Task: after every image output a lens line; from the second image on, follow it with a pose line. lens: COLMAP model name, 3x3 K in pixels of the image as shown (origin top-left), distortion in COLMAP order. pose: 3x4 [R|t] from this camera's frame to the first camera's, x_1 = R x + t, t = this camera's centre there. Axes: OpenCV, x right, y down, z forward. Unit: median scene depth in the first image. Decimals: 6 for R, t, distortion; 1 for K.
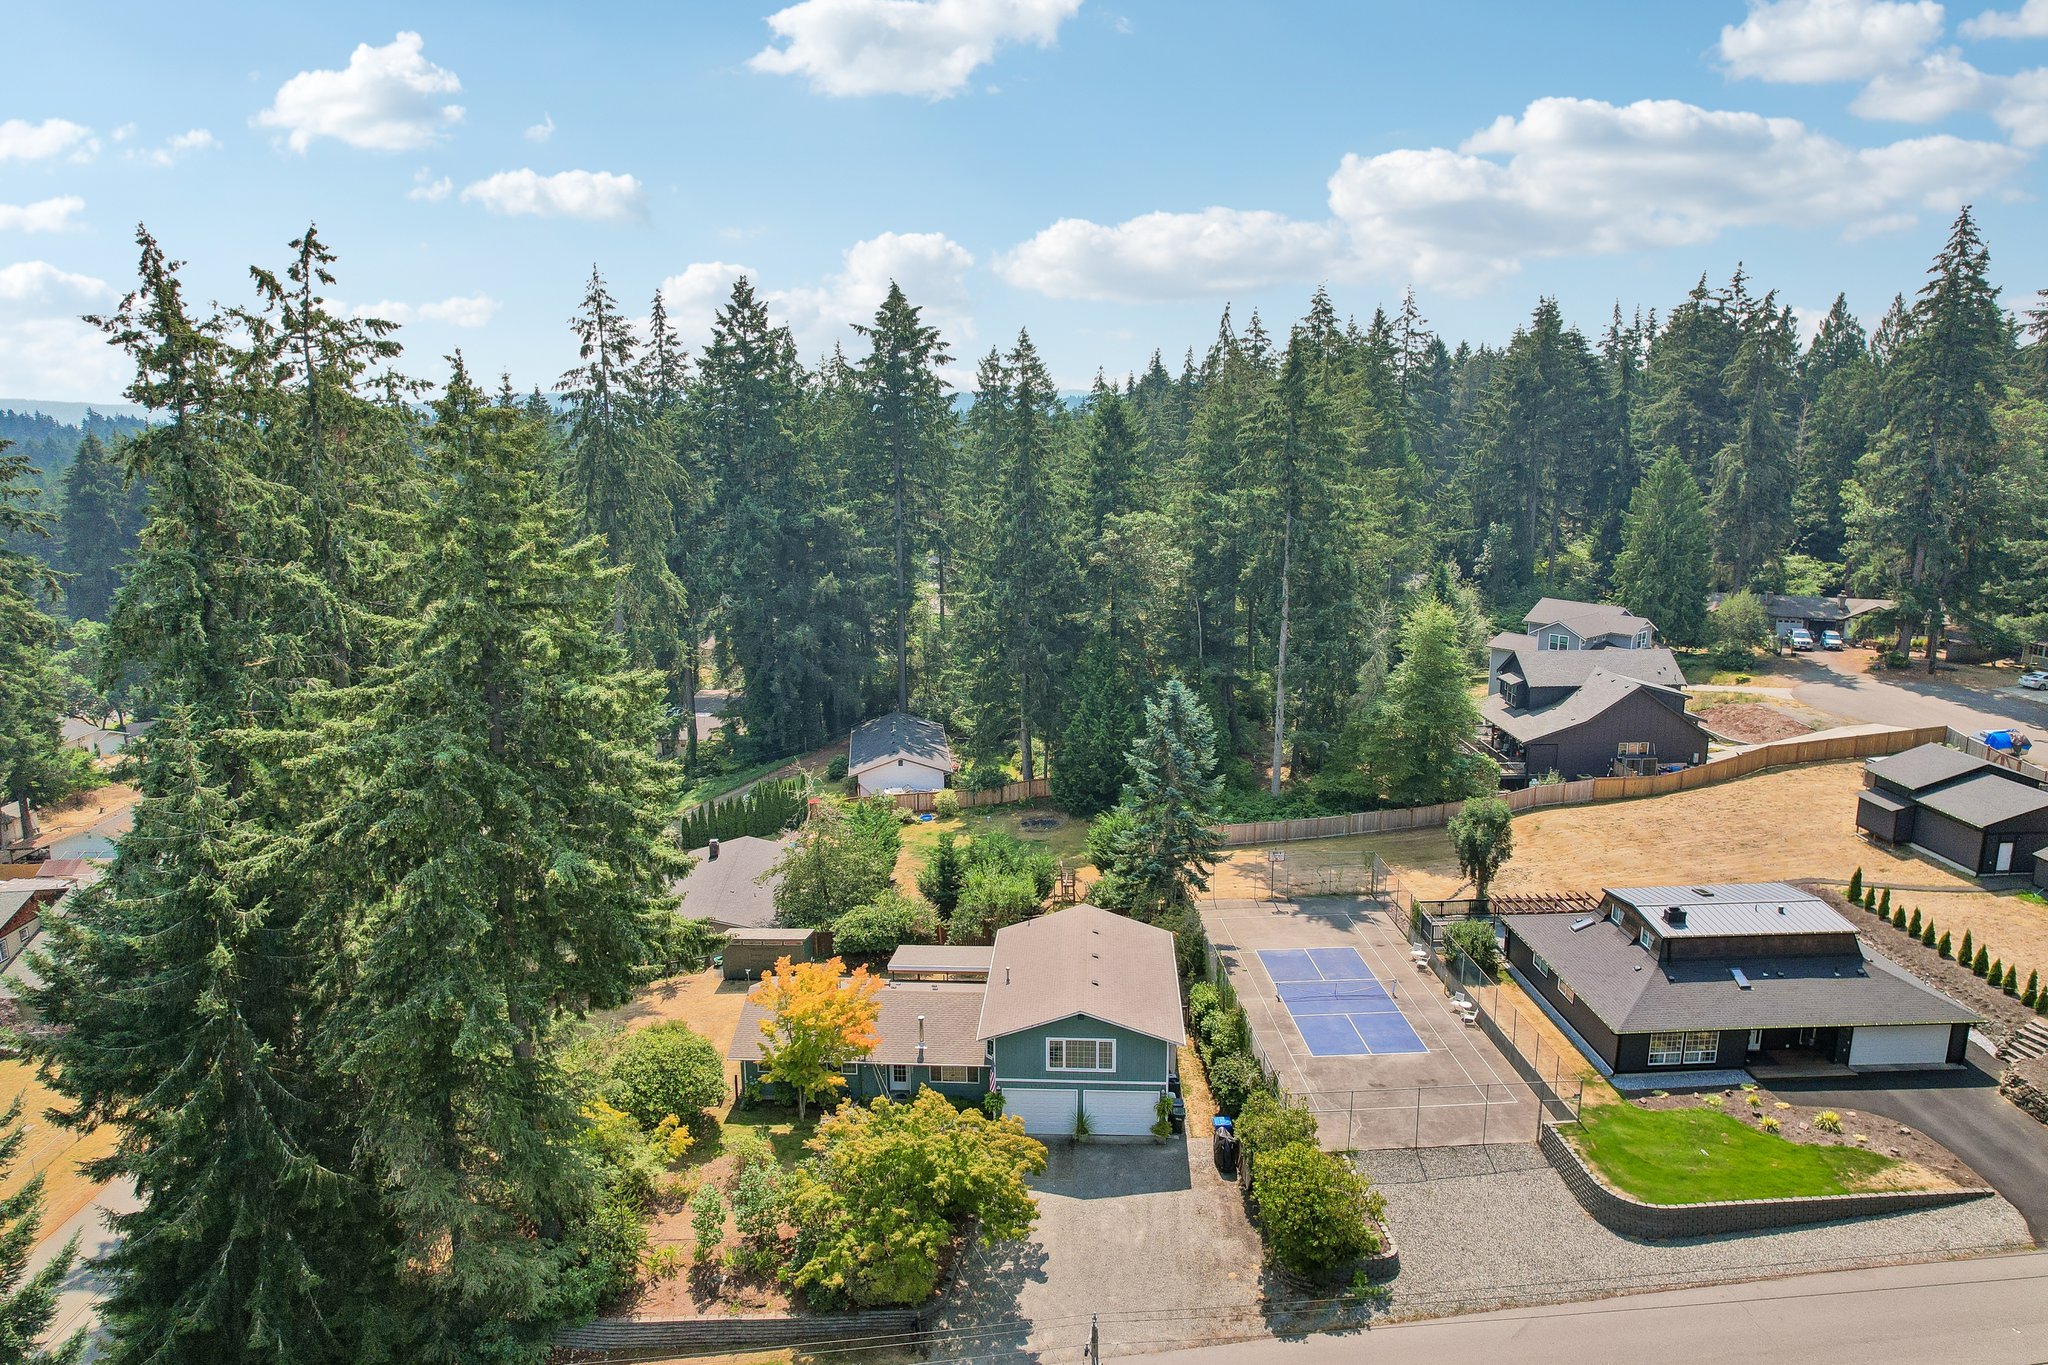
lens RADIAL K [[1326.1, 0, 1024.0], [0, 1326.1, 682.5], [0, 0, 1]] dist [-0.095713, 0.082782]
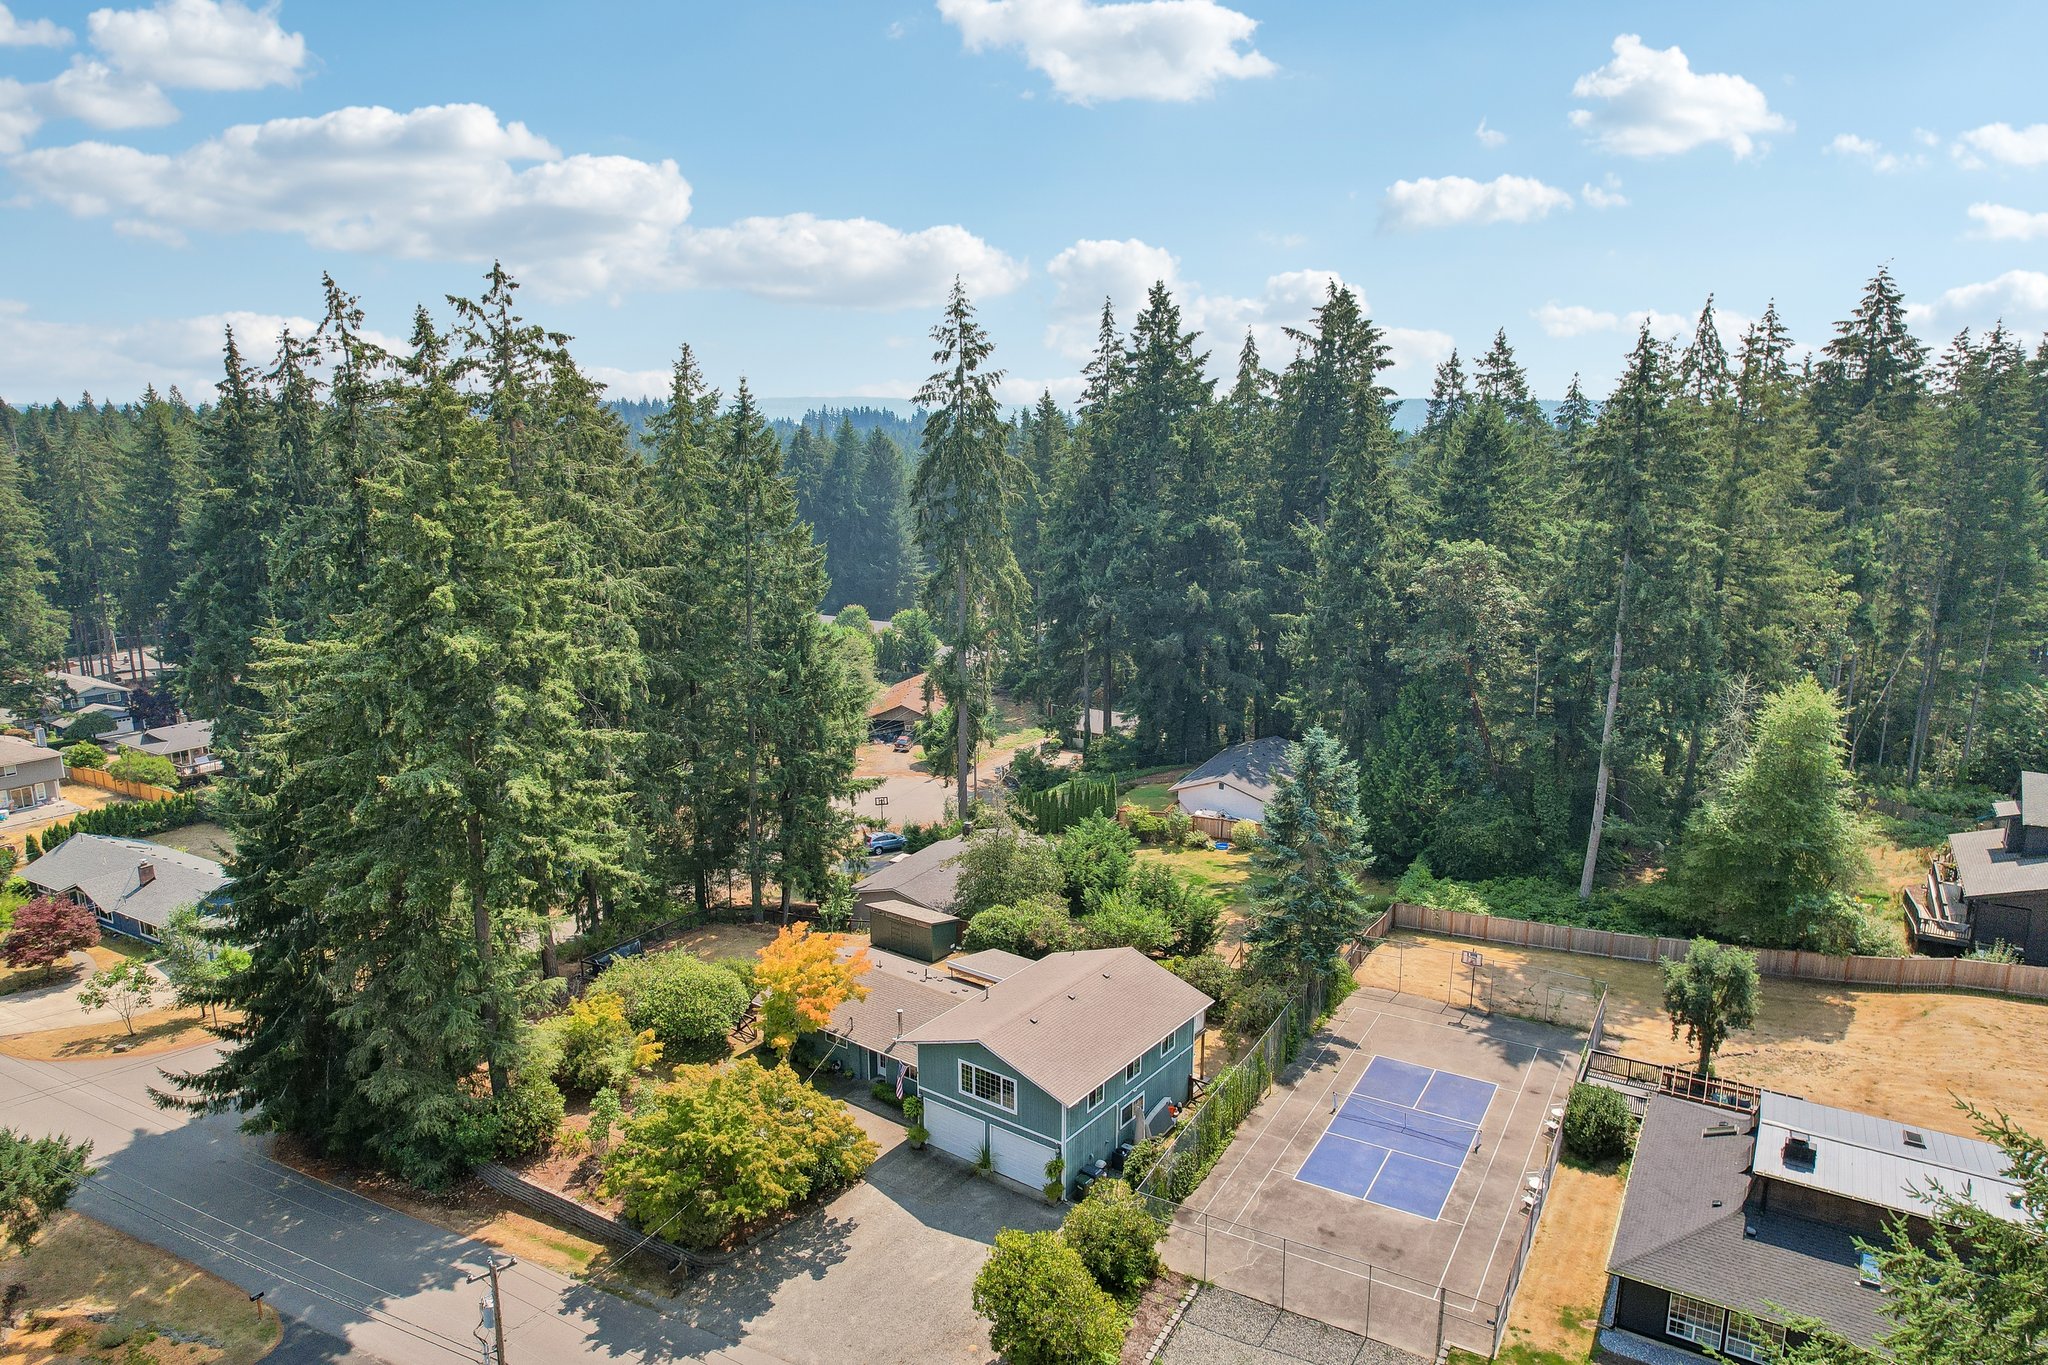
lens RADIAL K [[1322.9, 0, 942.3], [0, 1322.9, 718.6], [0, 0, 1]] dist [-0.046863, 0.001181]
pose [[0.820415, 0.138203, -0.554814, 0.386922], [-0.126618, 0.990170, 0.059417, -0.028122], [0.557572, 0.021503, 0.829850, 0.129806]]
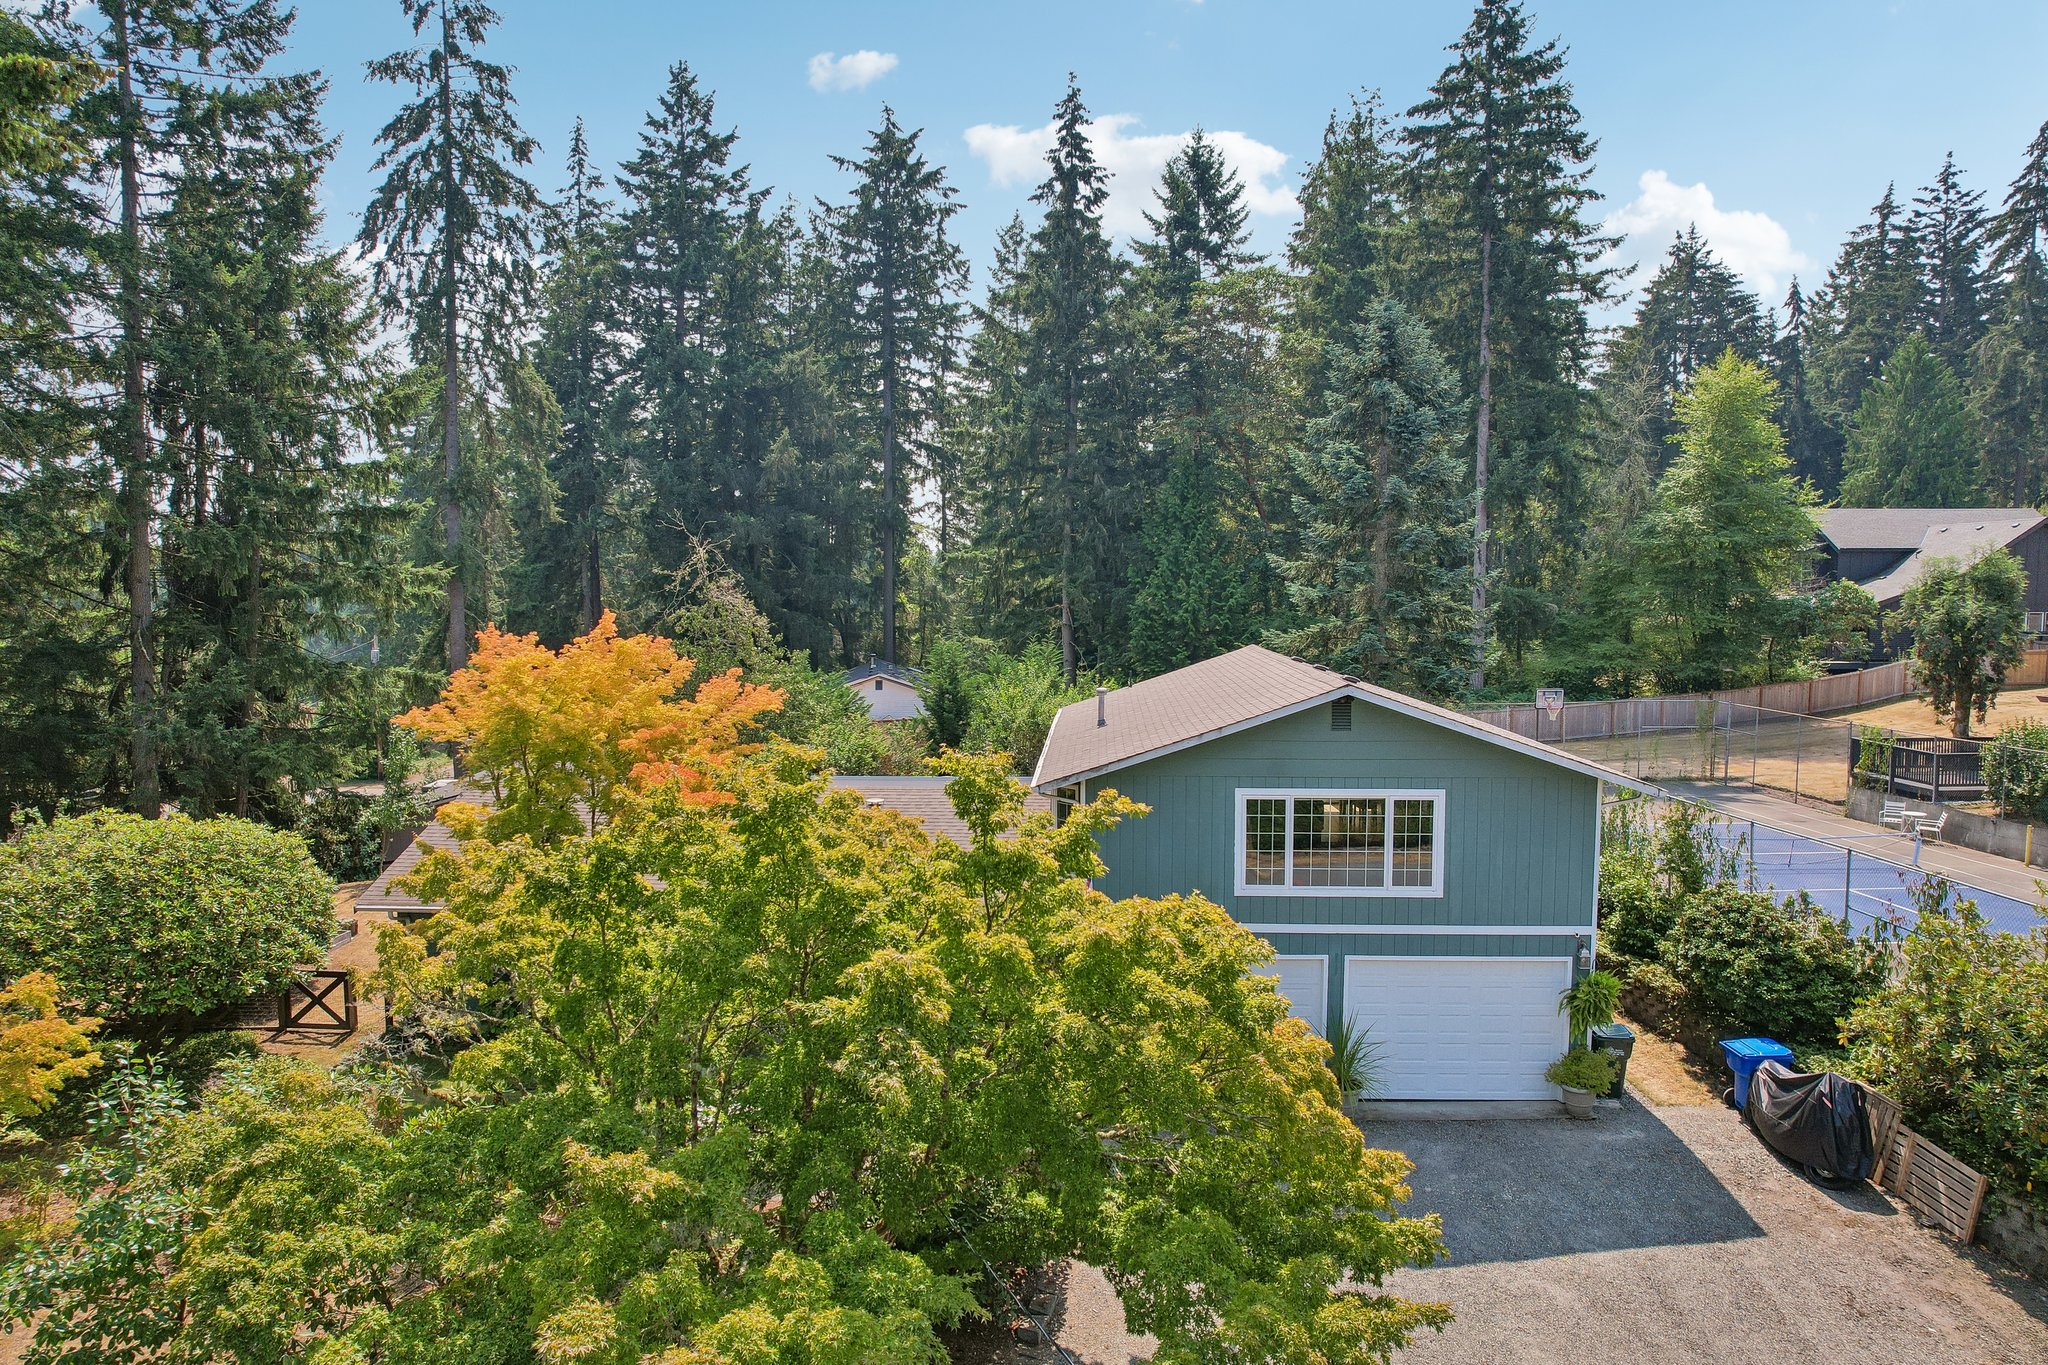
lens RADIAL K [[1326.1, 0, 1024.0], [0, 1326.1, 682.5], [0, 0, 1]] dist [-0.095713, 0.082782]
pose [[0.999989, 0.004439, -0.001585, -0.027890], [-0.004616, 0.990340, -0.138582, 0.217198], [0.000954, 0.138588, 0.990350, 0.495269]]
